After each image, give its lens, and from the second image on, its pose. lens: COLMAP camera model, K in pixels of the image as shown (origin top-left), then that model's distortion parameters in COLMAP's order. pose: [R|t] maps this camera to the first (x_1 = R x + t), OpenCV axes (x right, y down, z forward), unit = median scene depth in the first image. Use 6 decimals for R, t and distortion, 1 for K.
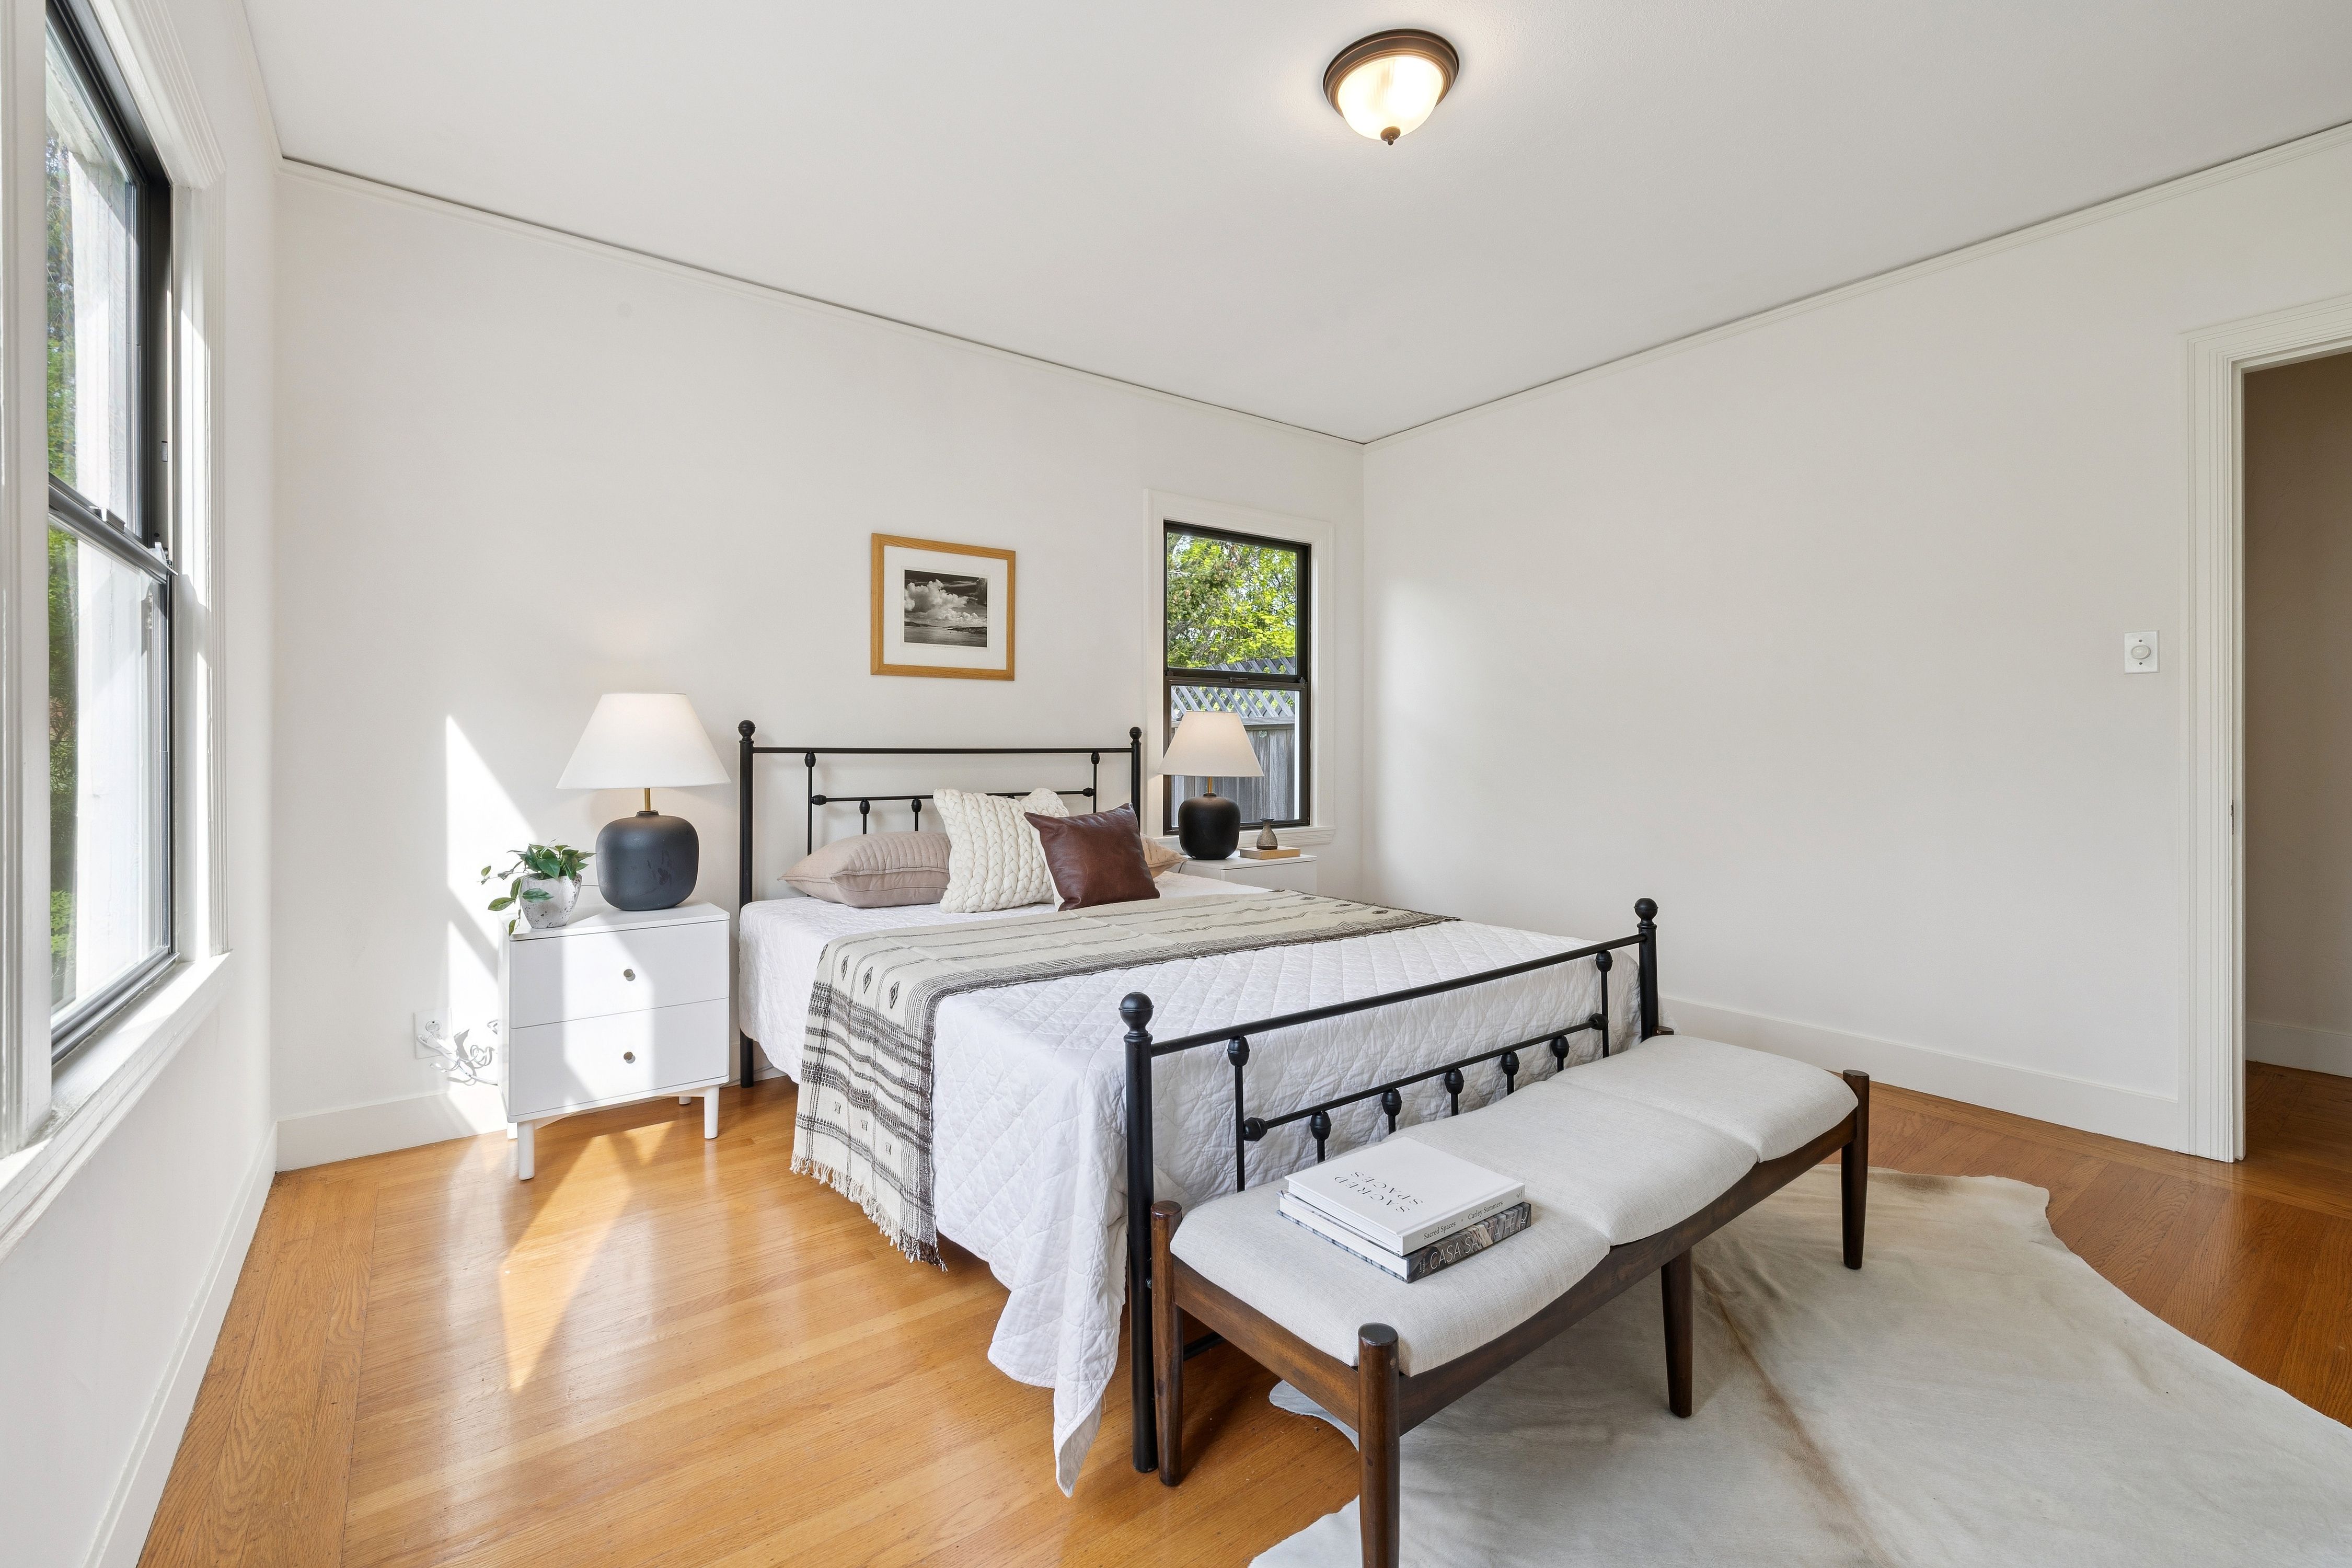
lens RADIAL K [[985.4, 0, 1156.4], [0, 985.4, 762.0], [0, 0, 1]] dist [0.003192, 0.000208]
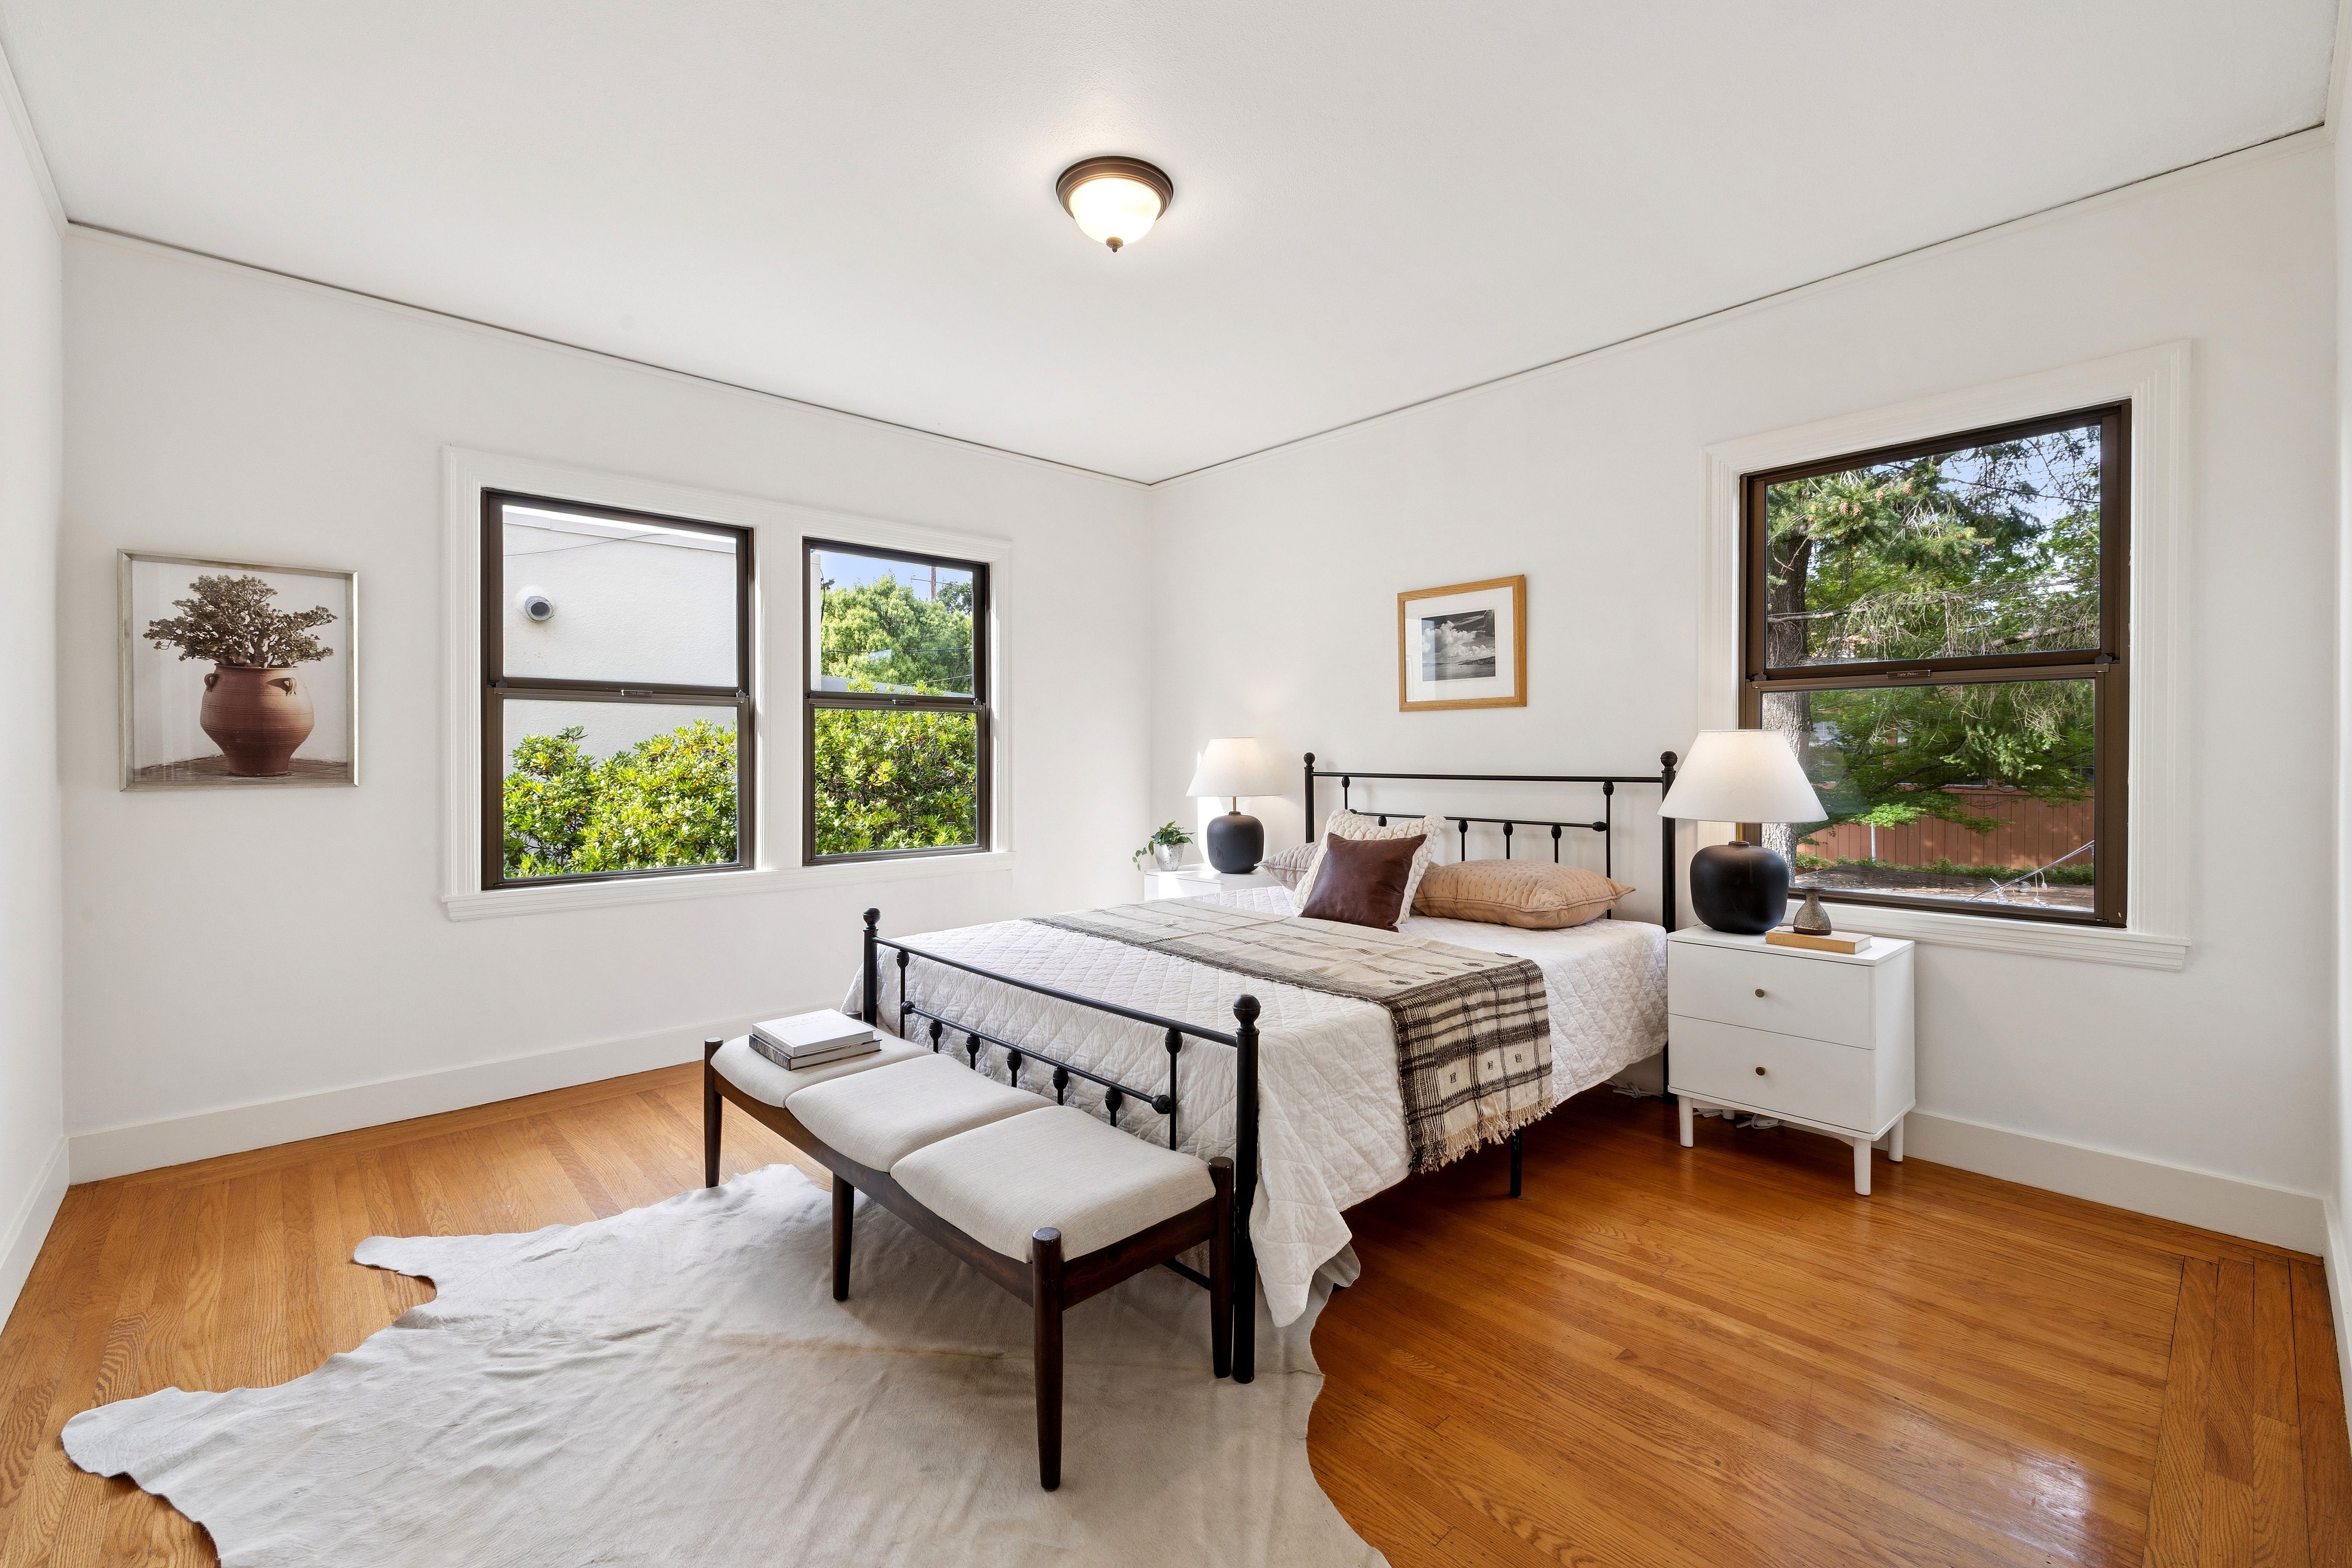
lens RADIAL K [[985.4, 0, 1159.7], [0, 985.4, 767.0], [0, 0, 1]] dist [0.003192, 0.000208]
pose [[0.123921, 0.017533, -0.992137, 0.818860], [-0.005783, 0.999840, 0.016947, -0.038289], [0.992275, 0.003637, 0.124002, 0.537574]]
